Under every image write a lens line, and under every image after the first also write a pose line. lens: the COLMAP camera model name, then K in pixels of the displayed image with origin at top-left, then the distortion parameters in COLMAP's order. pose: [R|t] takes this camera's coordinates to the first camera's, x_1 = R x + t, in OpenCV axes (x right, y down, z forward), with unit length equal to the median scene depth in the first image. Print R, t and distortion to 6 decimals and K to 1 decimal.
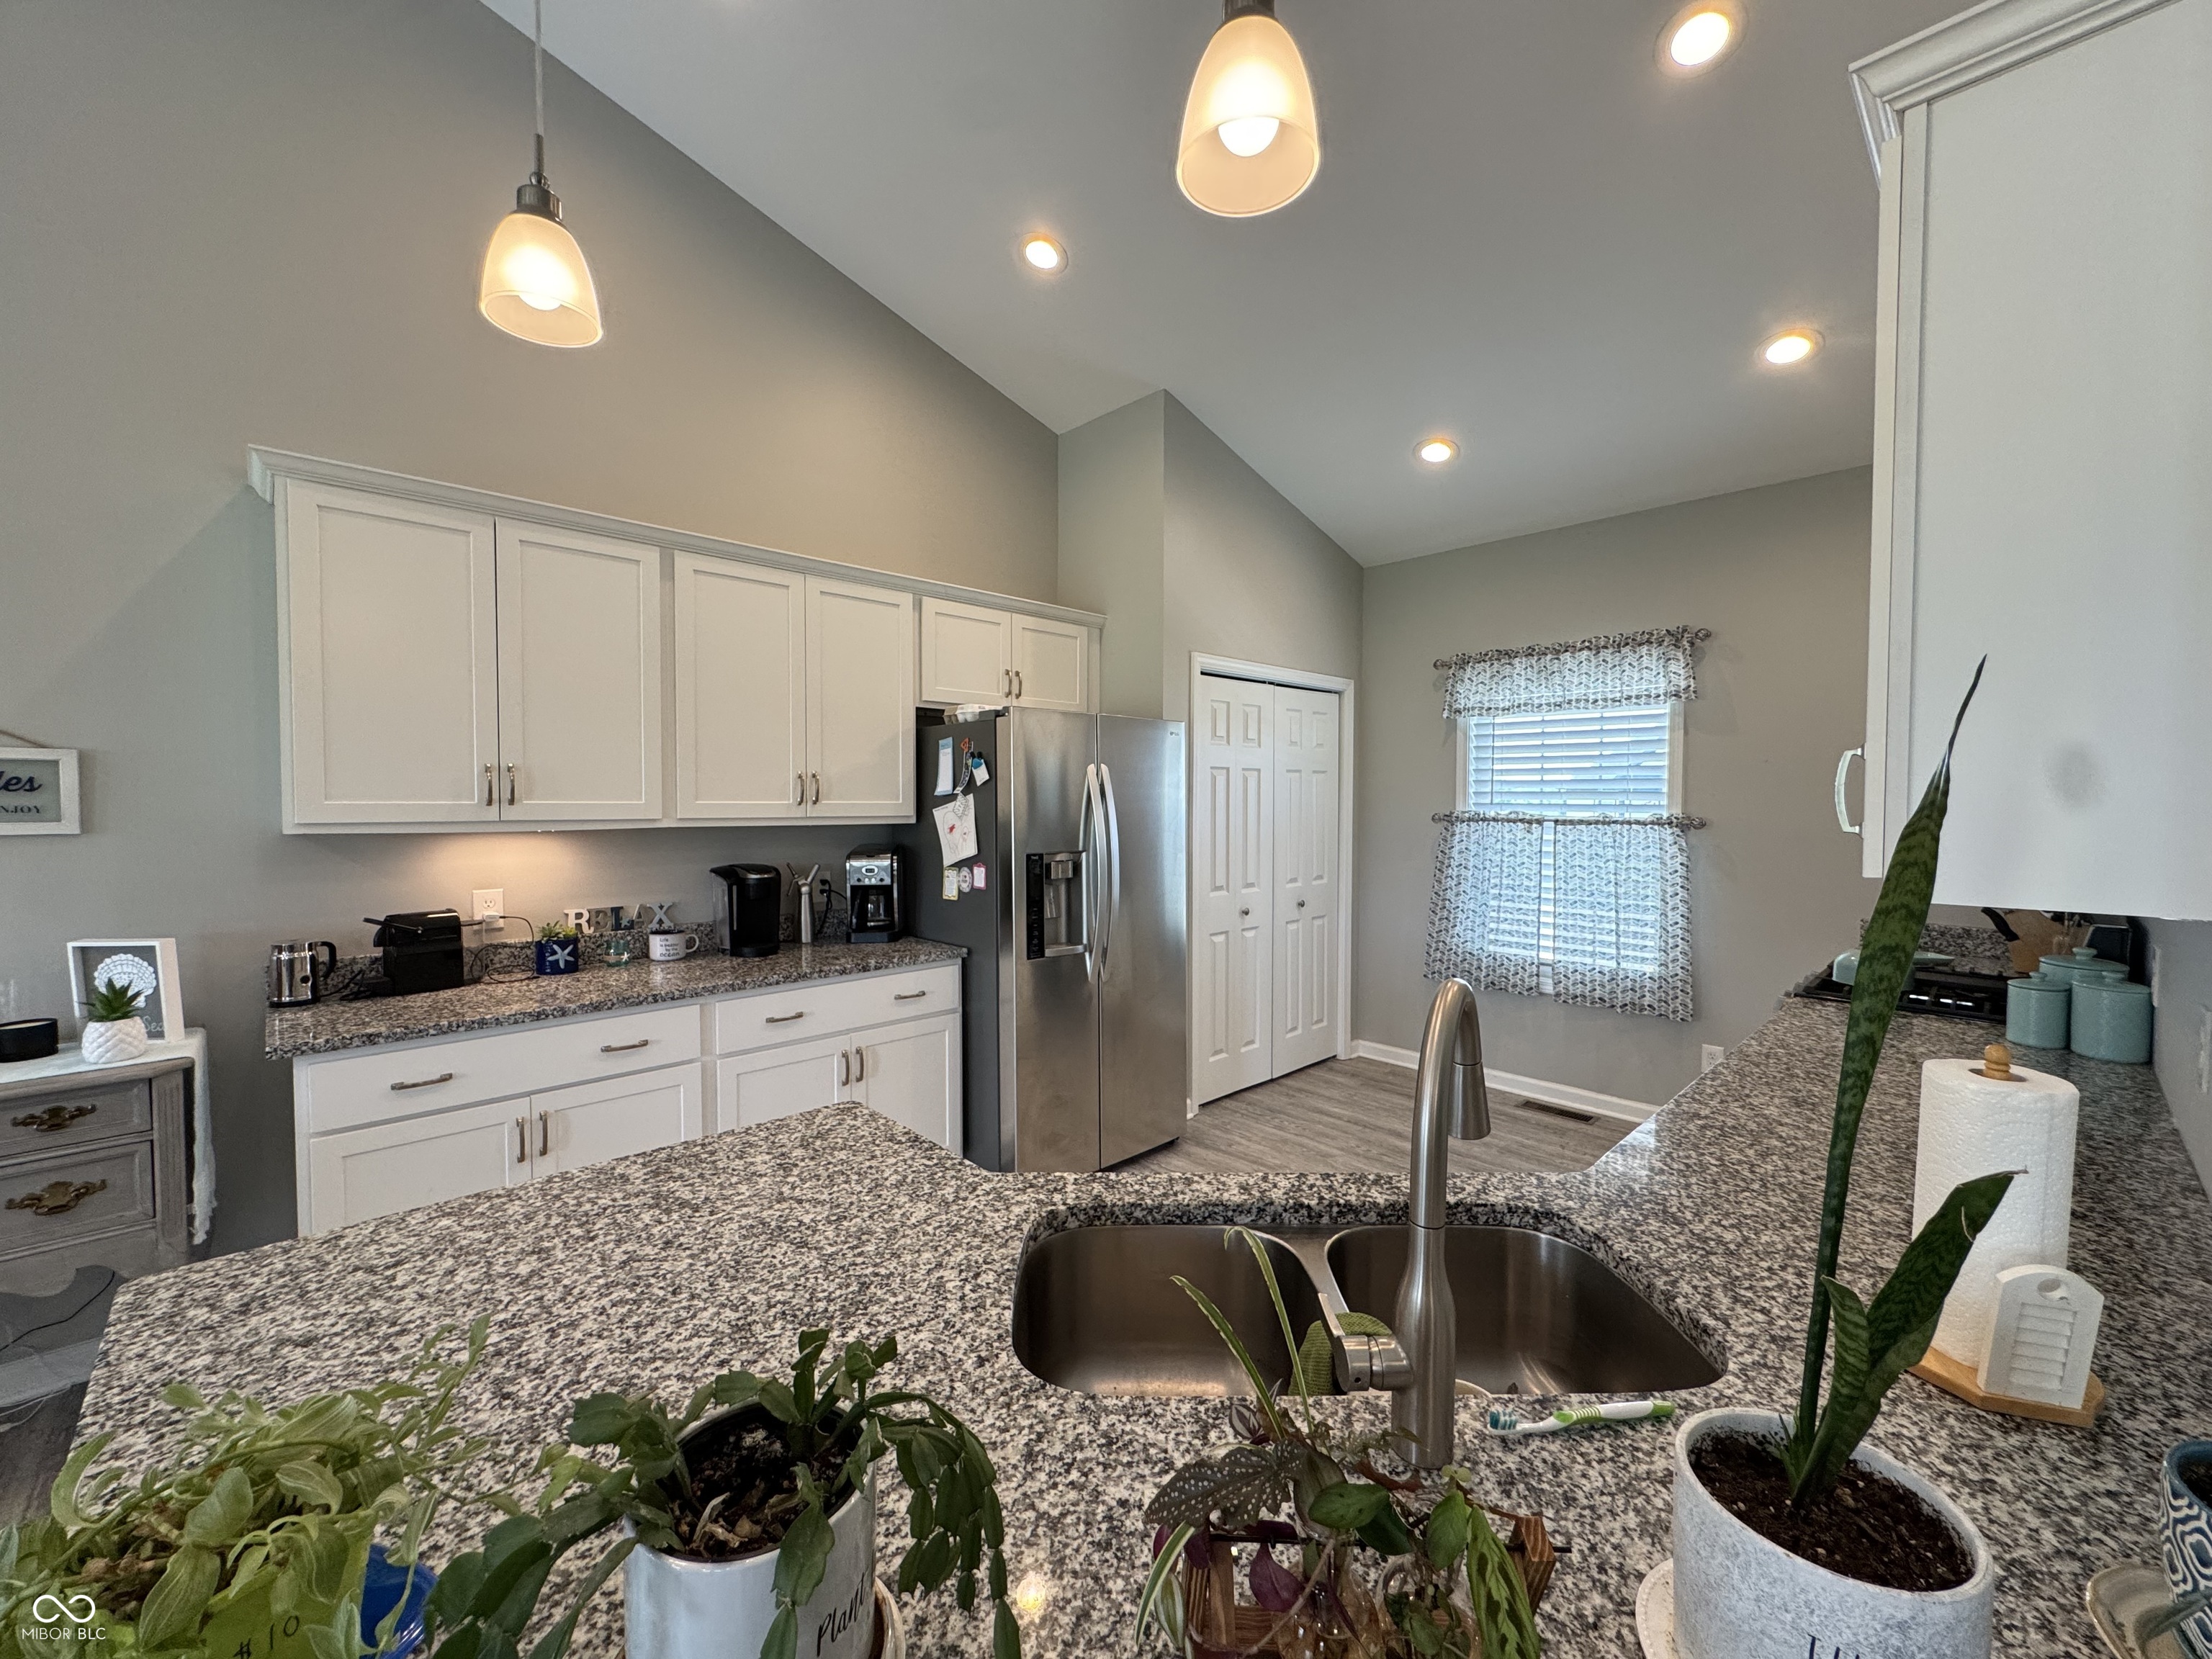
lens RADIAL K [[885.8, 0, 1107.0], [0, 885.8, 826.6], [0, 0, 1]] dist [-0.001282, 0.000374]
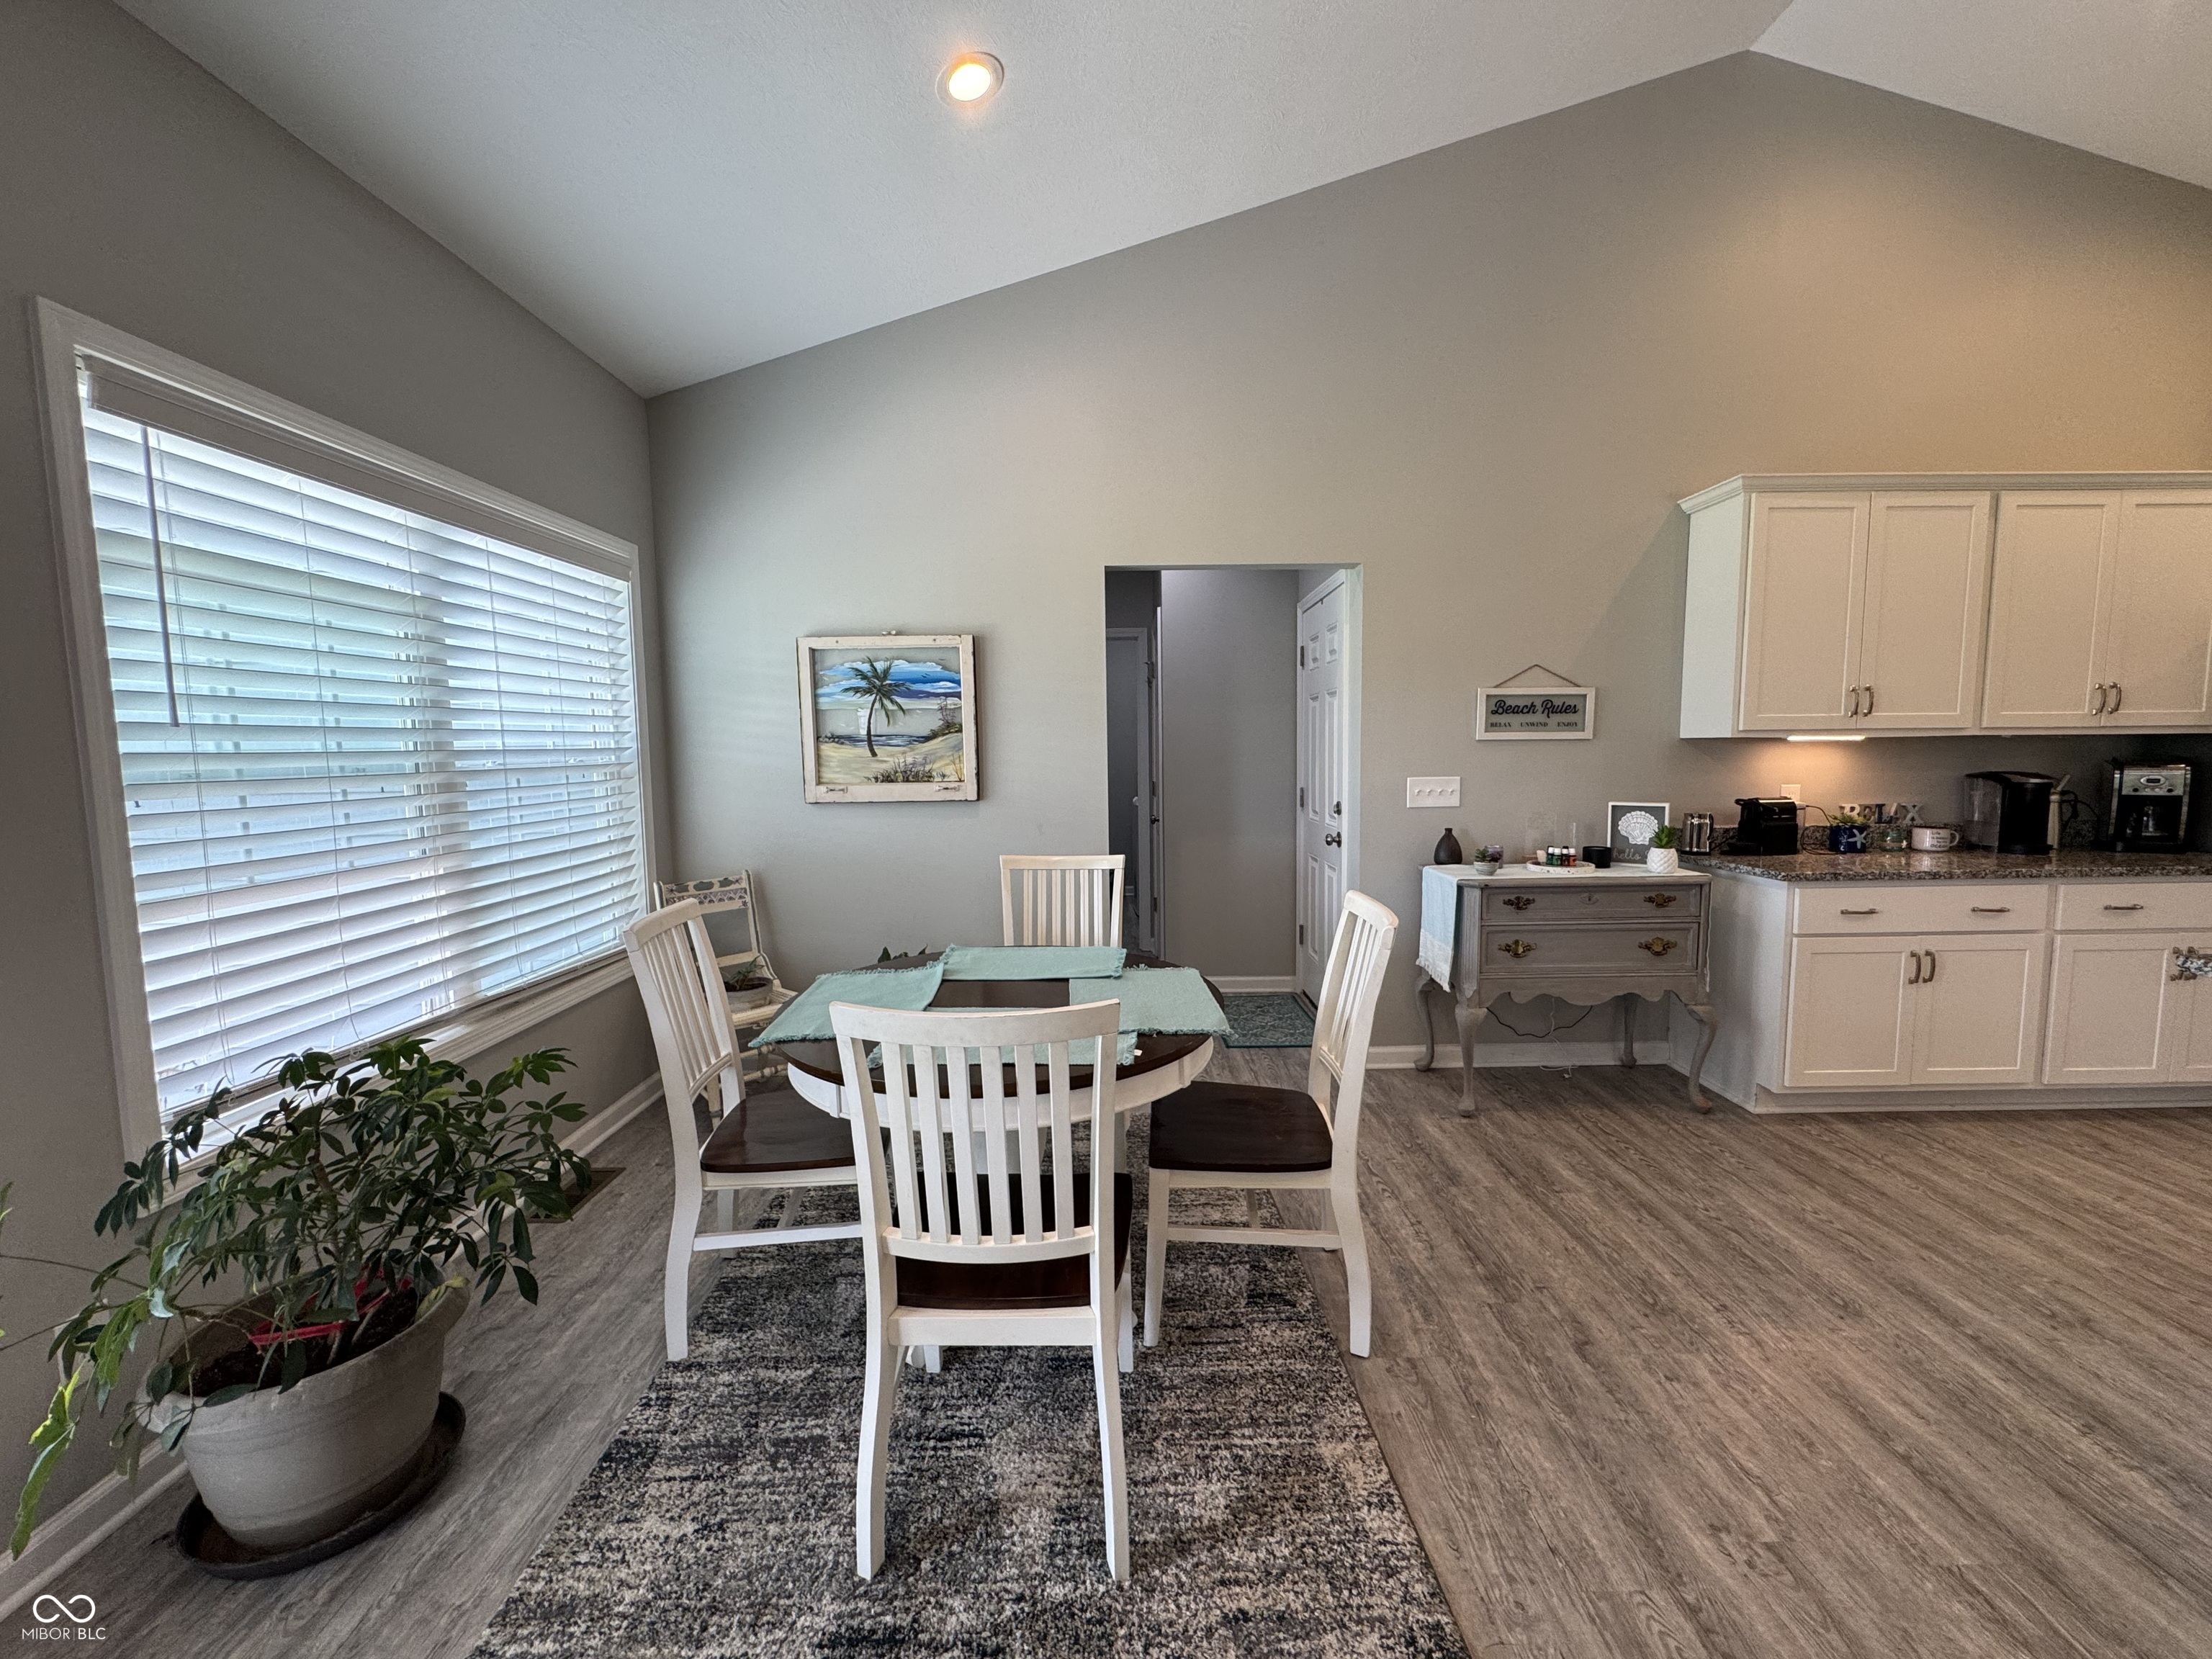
lens RADIAL K [[885.8, 0, 1106.5], [0, 885.8, 826.9], [0, 0, 1]] dist [-0.001282, 0.000374]
pose [[0.727860, 0.051321, -0.683803, -0.465723], [-0.009102, 0.997831, 0.065202, 0.049546], [0.685665, -0.041234, 0.726748, -0.564063]]
